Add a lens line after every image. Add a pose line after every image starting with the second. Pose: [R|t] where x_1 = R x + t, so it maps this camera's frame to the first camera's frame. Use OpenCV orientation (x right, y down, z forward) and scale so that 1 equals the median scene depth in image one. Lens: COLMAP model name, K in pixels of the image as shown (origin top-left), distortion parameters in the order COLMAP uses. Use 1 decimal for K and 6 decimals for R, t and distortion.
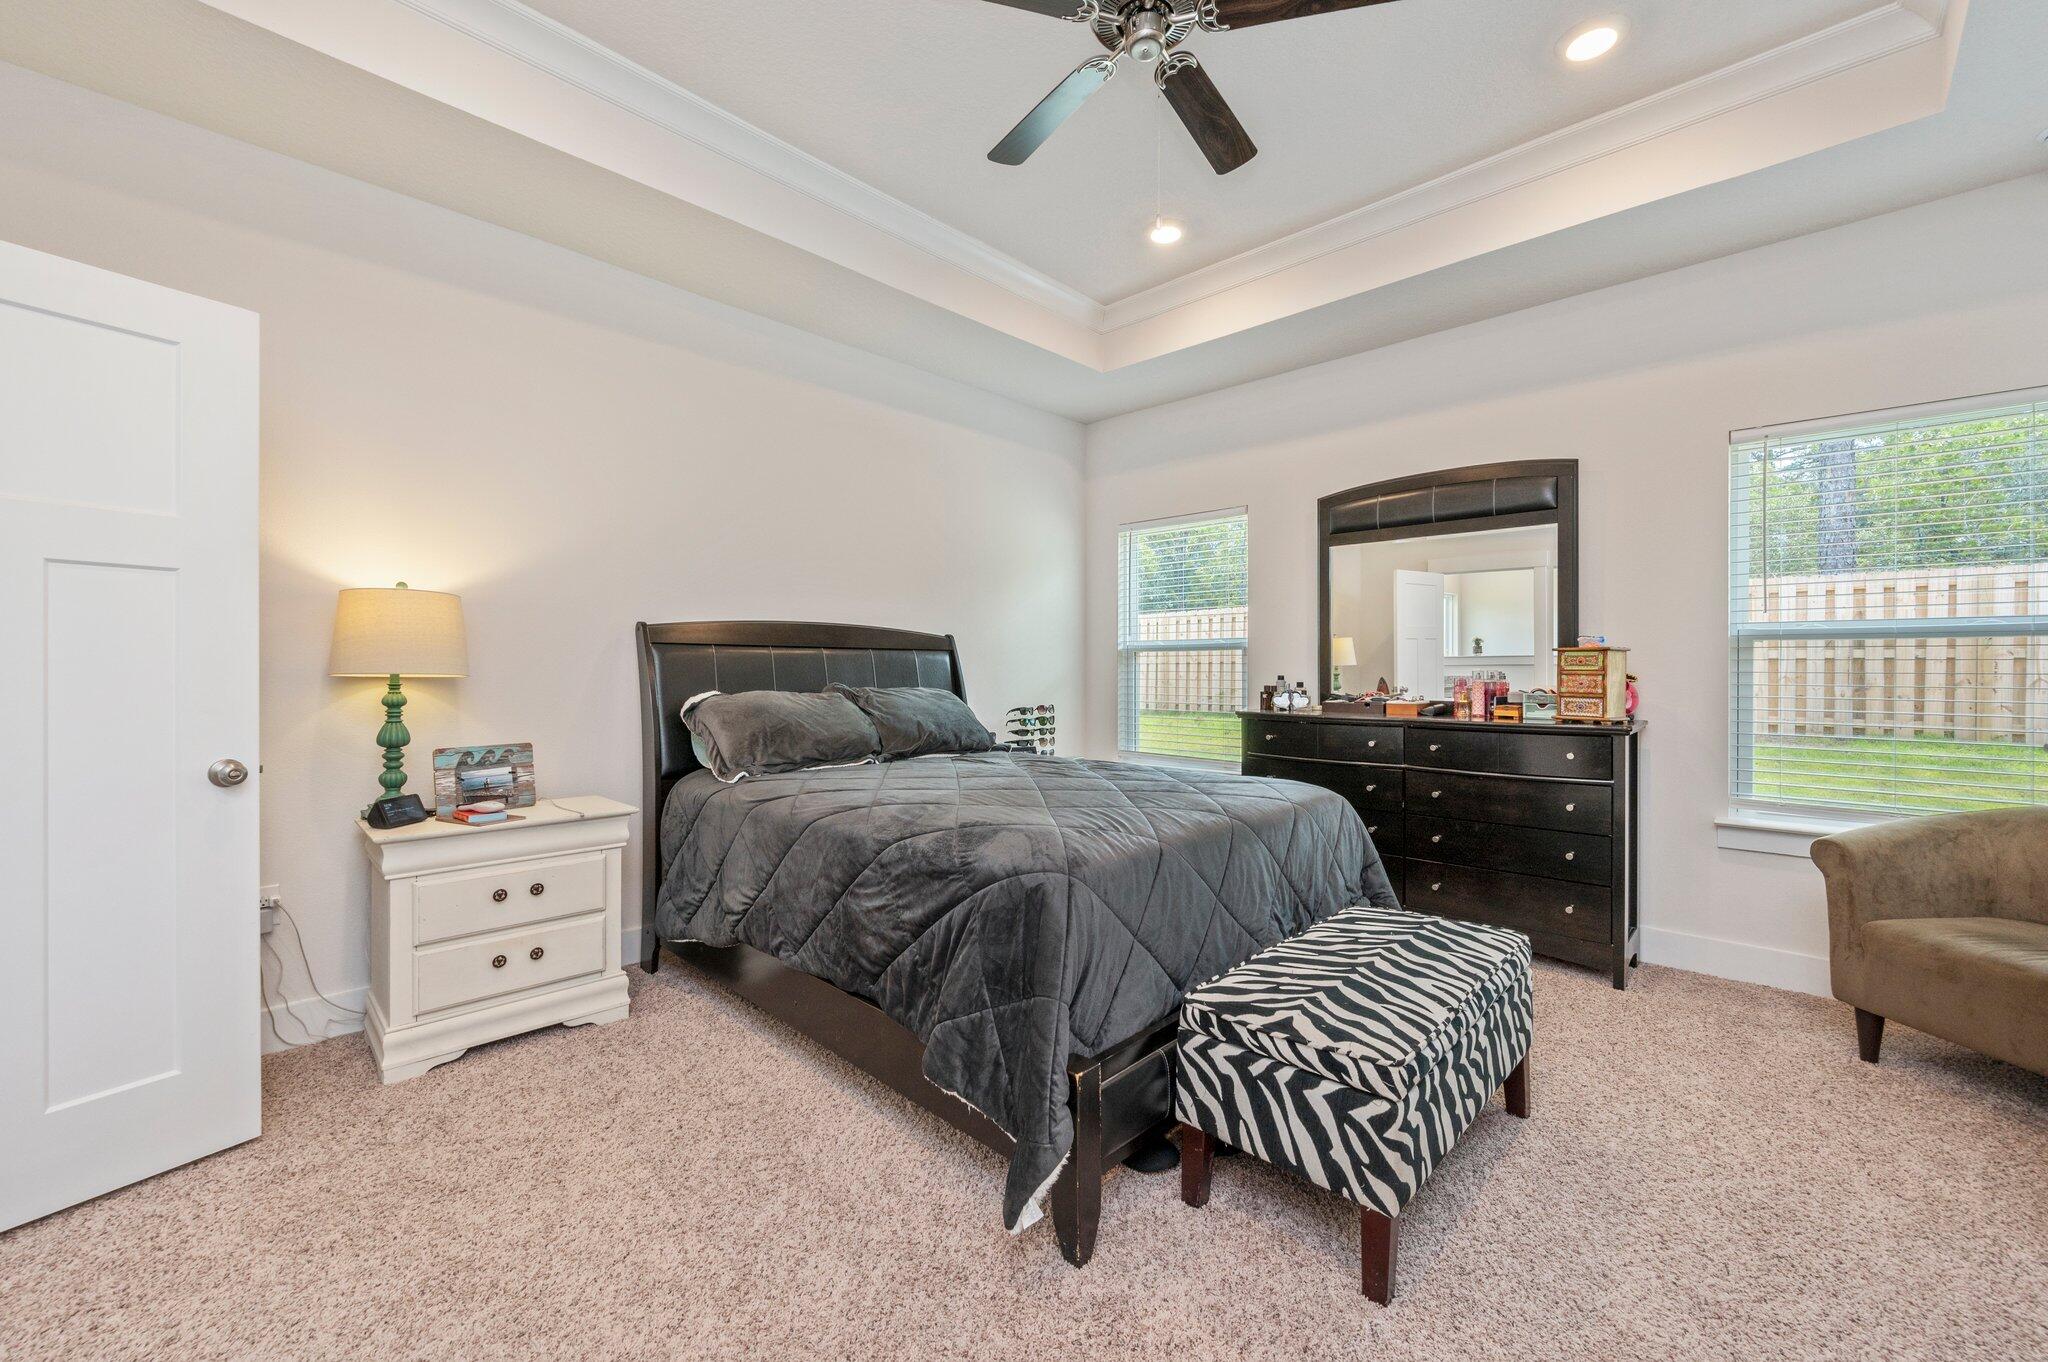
lens RADIAL K [[834.7, 0, 1028.4], [0, 834.7, 673.0], [0, 0, 1]] dist [-0.003767, -0.000363]
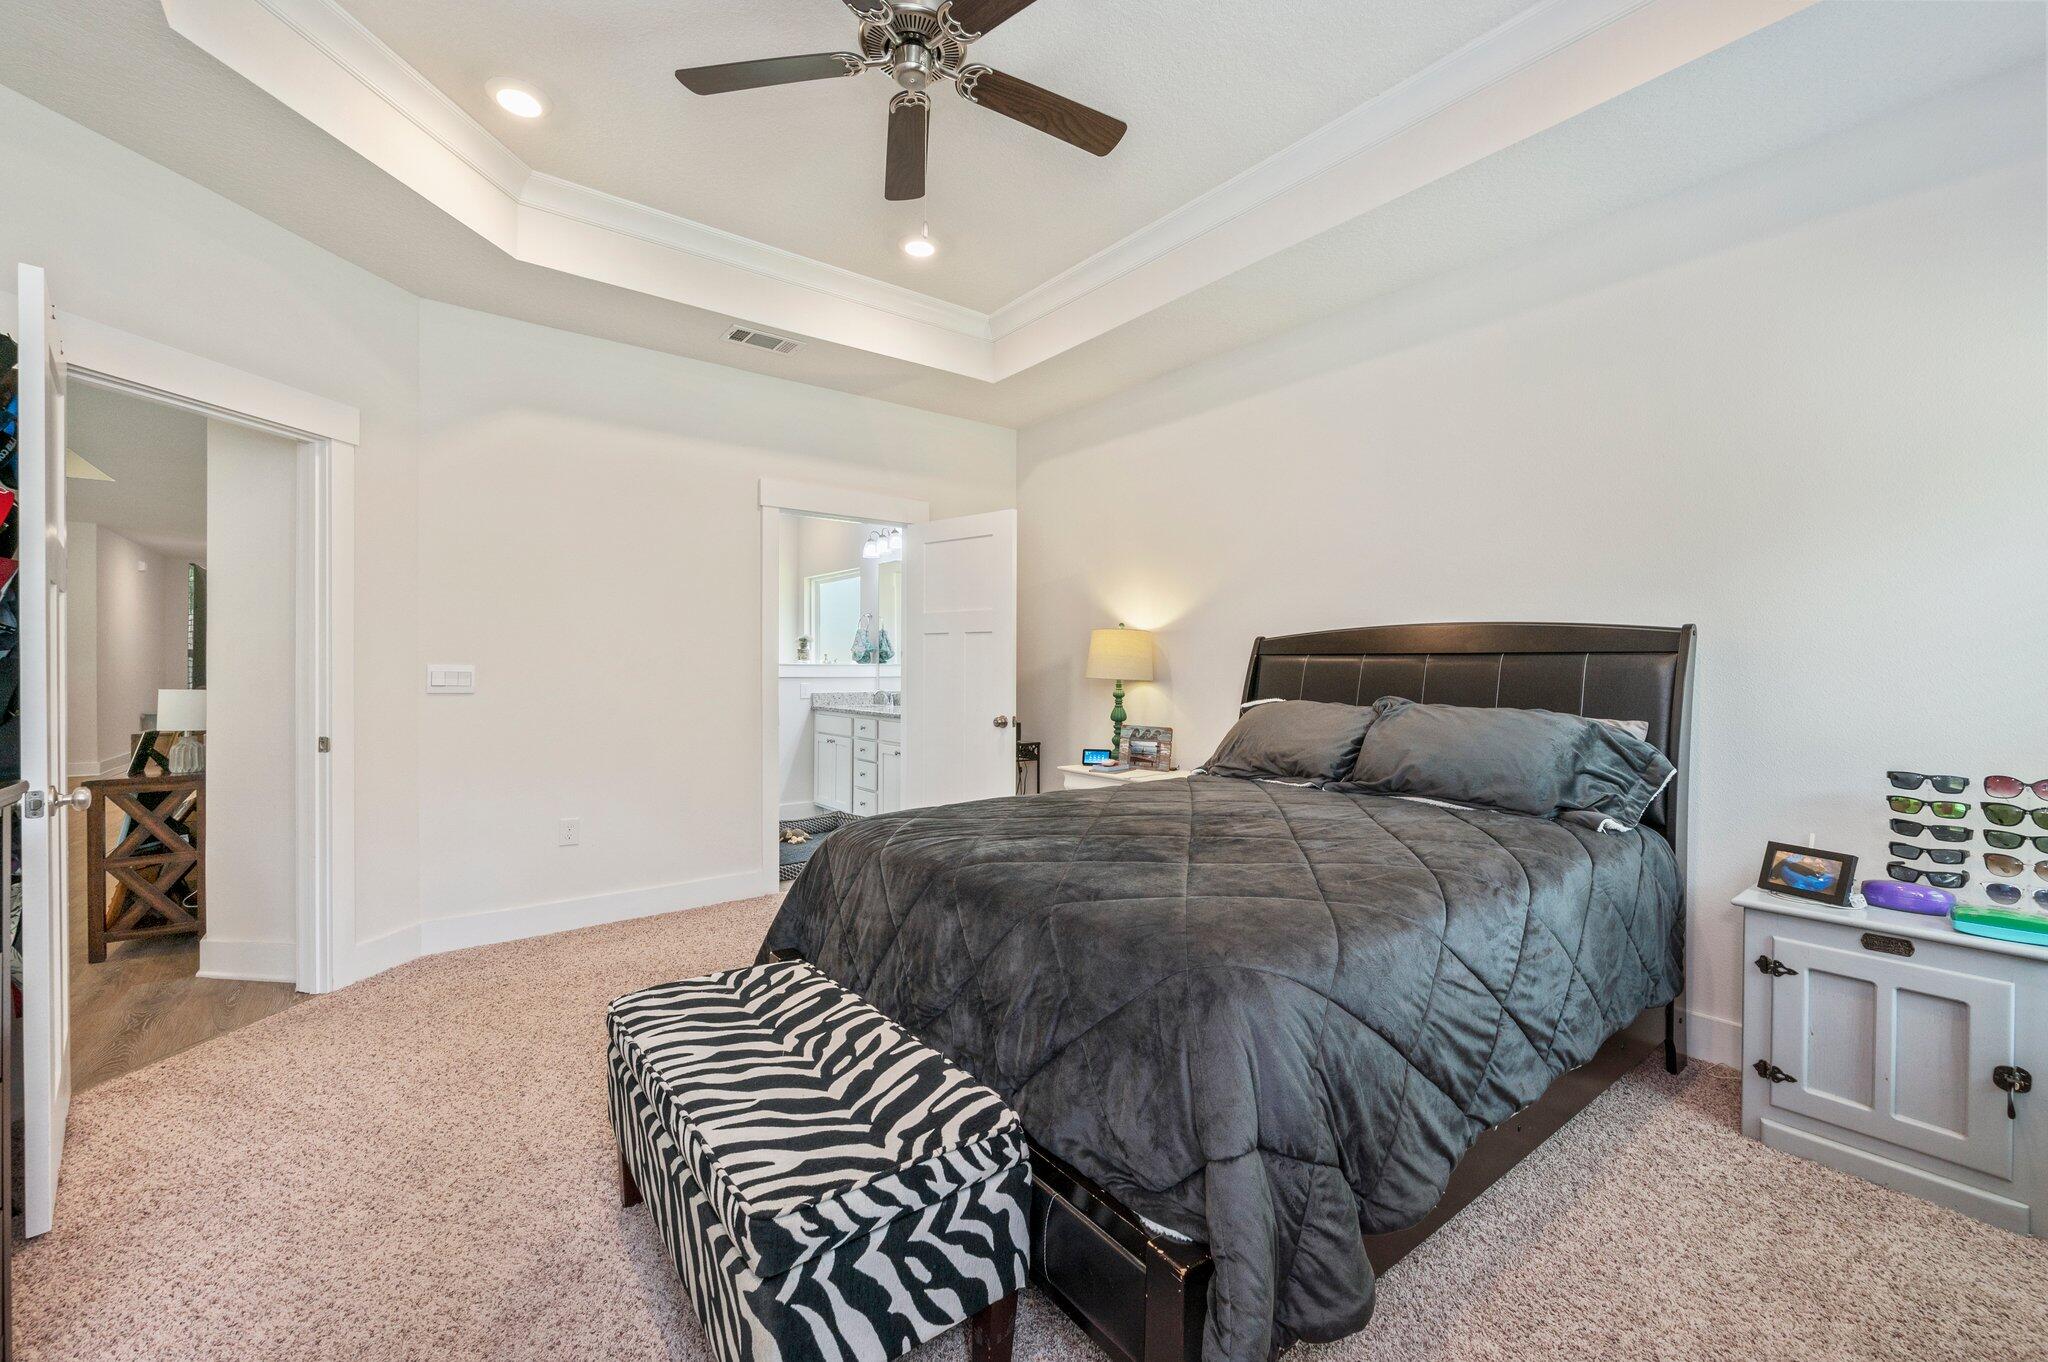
lens RADIAL K [[834.7, 0, 1028.4], [0, 834.7, 673.0], [0, 0, 1]] dist [-0.003767, -0.000363]
pose [[-0.160447, 0.007771, -0.987014, 1.083703], [-0.009521, 0.999910, 0.009421, -0.027515], [0.986999, 0.010908, -0.160359, 1.253776]]
